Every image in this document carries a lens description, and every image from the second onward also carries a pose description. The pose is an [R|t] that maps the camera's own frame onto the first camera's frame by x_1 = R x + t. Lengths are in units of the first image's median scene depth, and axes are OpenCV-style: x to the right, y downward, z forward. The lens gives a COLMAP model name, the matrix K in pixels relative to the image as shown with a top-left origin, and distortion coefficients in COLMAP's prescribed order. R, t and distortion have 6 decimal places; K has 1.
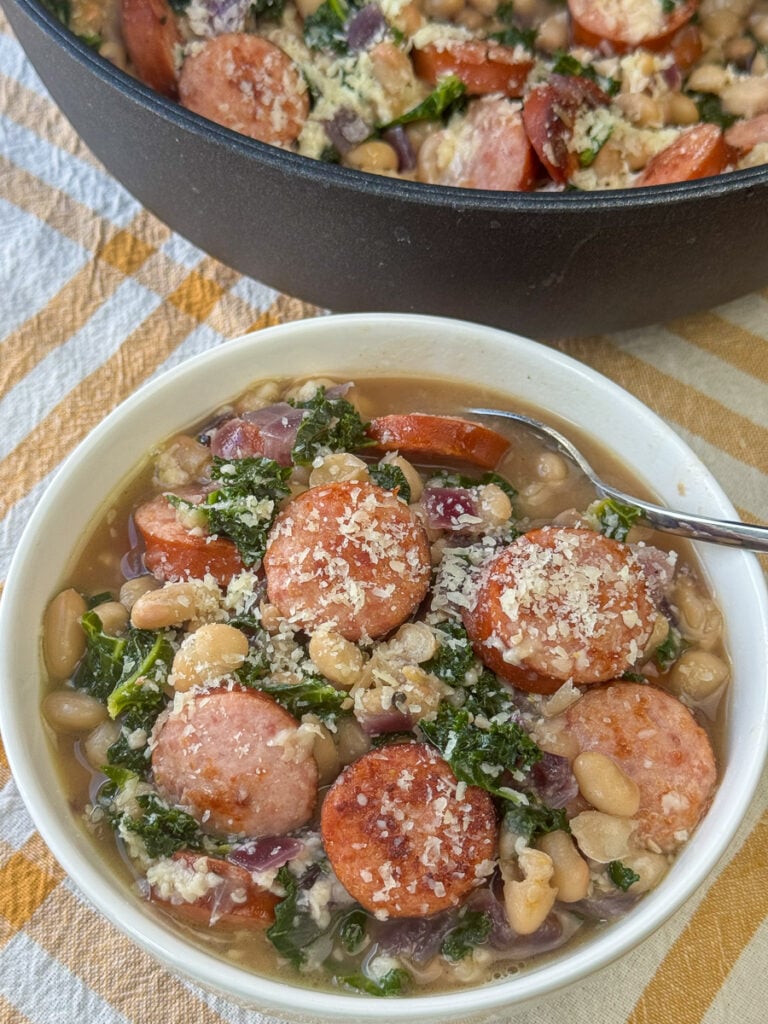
lens RADIAL K [[792.1, 0, 384.0], [0, 792.1, 512.0], [0, 0, 1]] dist [-0.002313, 0.000381]
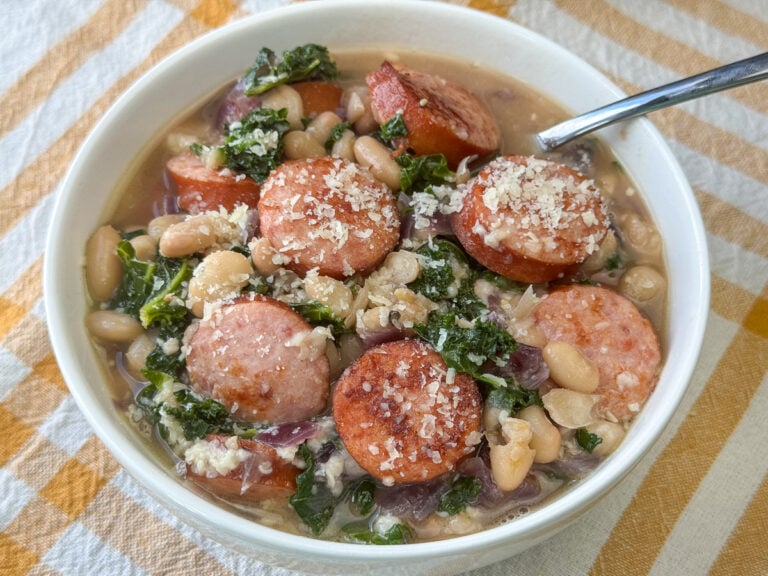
lens RADIAL K [[594.1, 0, 384.0], [0, 594.1, 288.0], [0, 0, 1]] dist [-0.002313, 0.000381]
pose [[0.998647, -0.028552, 0.043463, -0.037630], [0.028831, 0.999567, -0.005821, 0.222484], [-0.043278, 0.007066, 0.999038, 0.114216]]
